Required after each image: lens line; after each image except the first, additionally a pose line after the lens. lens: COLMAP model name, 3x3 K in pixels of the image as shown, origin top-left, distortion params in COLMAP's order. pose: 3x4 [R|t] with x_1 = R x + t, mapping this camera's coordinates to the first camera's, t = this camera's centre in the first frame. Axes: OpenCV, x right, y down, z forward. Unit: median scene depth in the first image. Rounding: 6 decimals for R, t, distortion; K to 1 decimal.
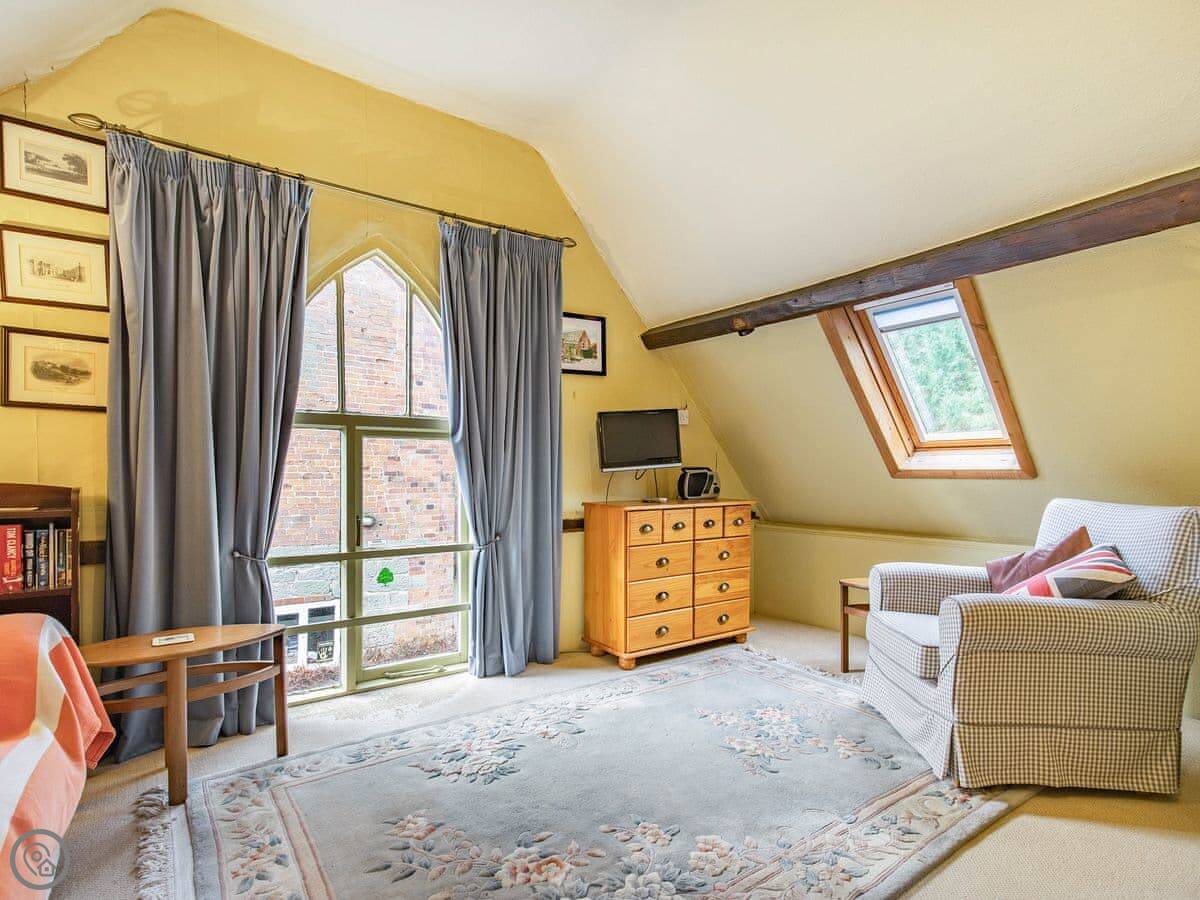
lens RADIAL K [[626.3, 0, 601.8], [0, 626.3, 477.0], [0, 0, 1]] dist [0.011530, -0.004188]
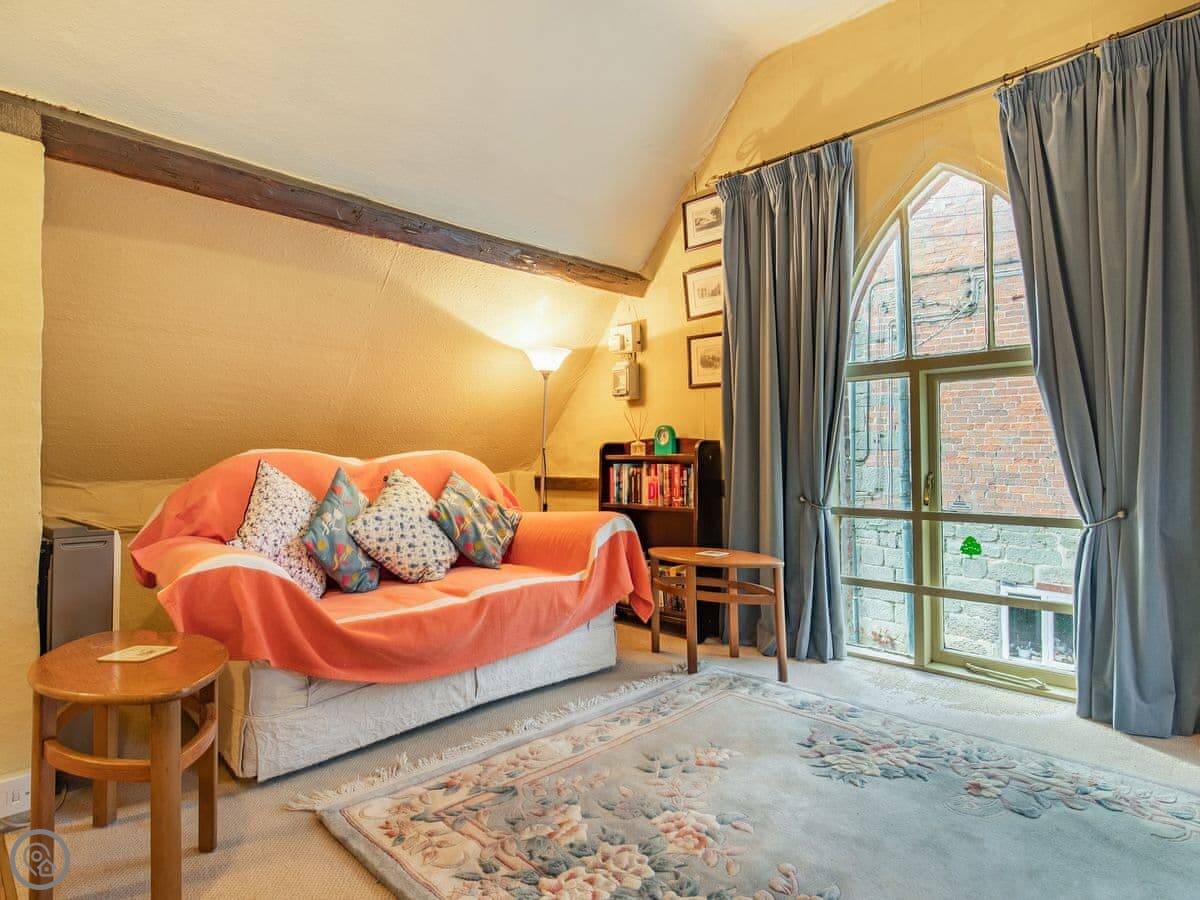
lens RADIAL K [[682.4, 0, 619.4], [0, 682.4, 439.1], [0, 0, 1]] dist [0.001347, -0.002710]
pose [[0.159885, -0.025783, -0.986799, 0.471799], [0.002749, 0.999667, -0.025674, 0.038367], [0.987132, 0.001392, 0.159902, 0.397397]]
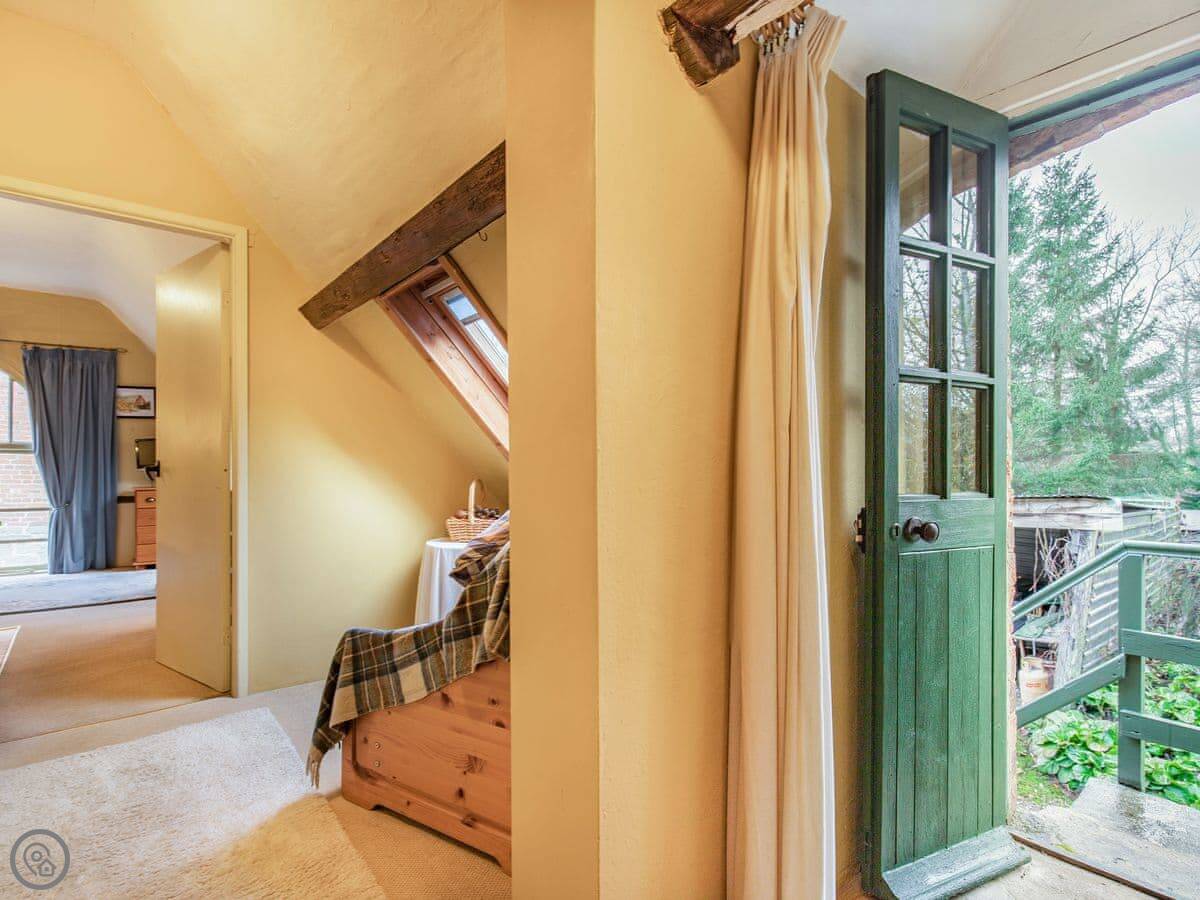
lens RADIAL K [[610.8, 0, 600.7], [0, 610.8, 473.3], [0, 0, 1]] dist [0.009393, -0.004258]
pose [[0.998939, -0.001466, 0.046026, 1.485330], [0.001818, 0.999969, -0.007610, 0.019100], [-0.046013, 0.007686, 0.998911, -1.043564]]
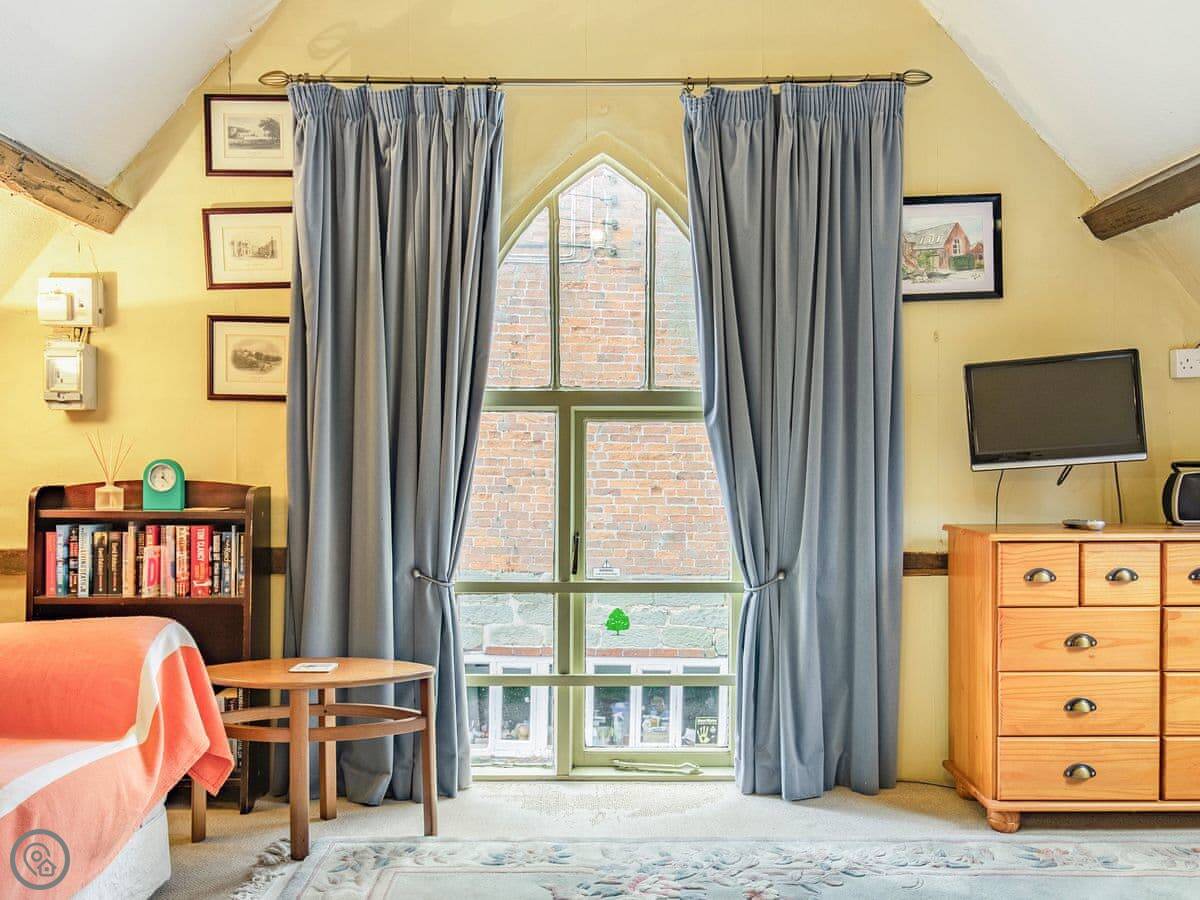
lens RADIAL K [[1023.6, 0, 604.0], [0, 1023.6, 464.0], [0, 0, 1]] dist [0.004161, -0.025611]
pose [[0.811989, -0.001795, -0.583670, 0.301598], [-0.006507, 0.999905, -0.012128, -0.000959], [0.583636, 0.013646, 0.811901, 0.070865]]
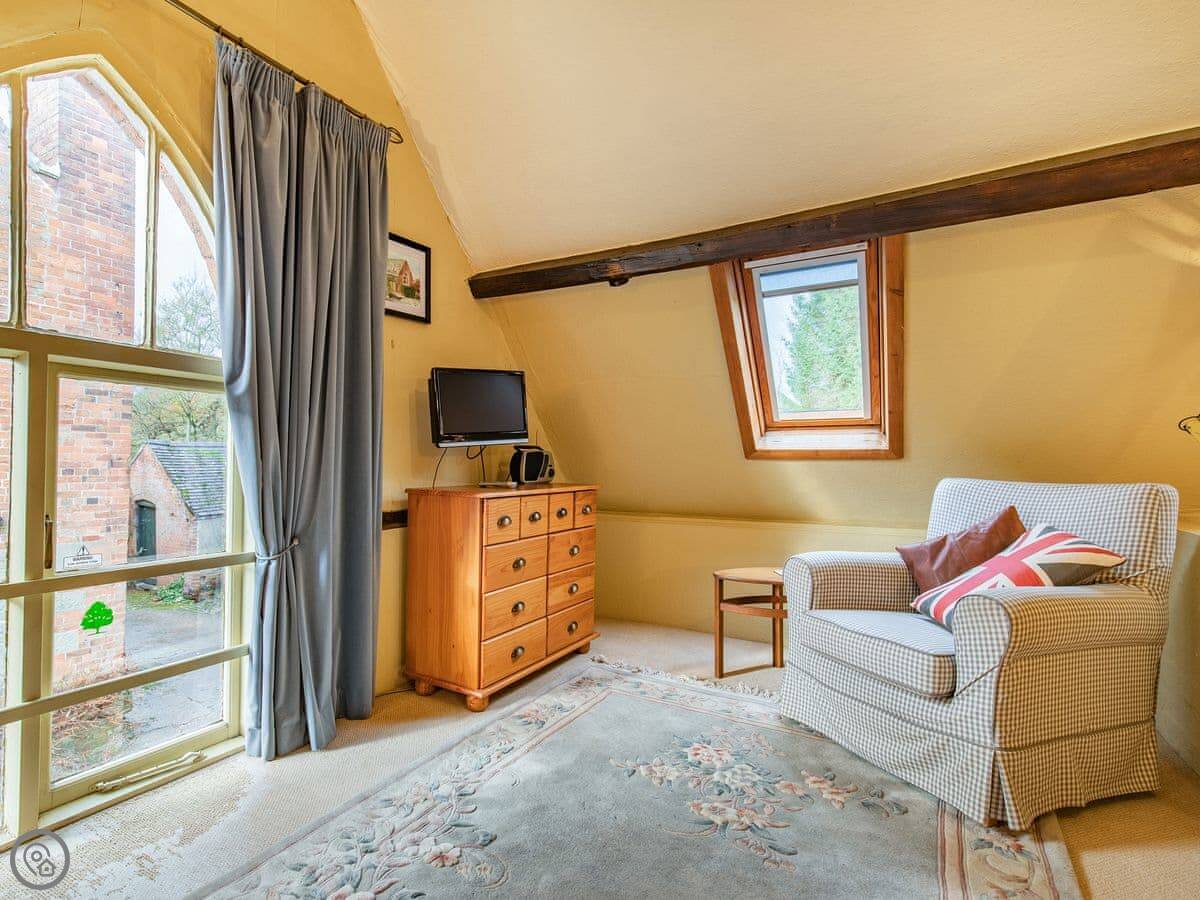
lens RADIAL K [[610.8, 0, 543.4], [0, 610.8, 455.1], [0, 0, 1]] dist [0.009393, -0.004258]
pose [[0.922274, 0.012617, 0.386331, -0.185379], [-0.005006, 0.999773, -0.020701, 0.017739], [-0.386505, 0.017158, 0.922128, 0.309408]]
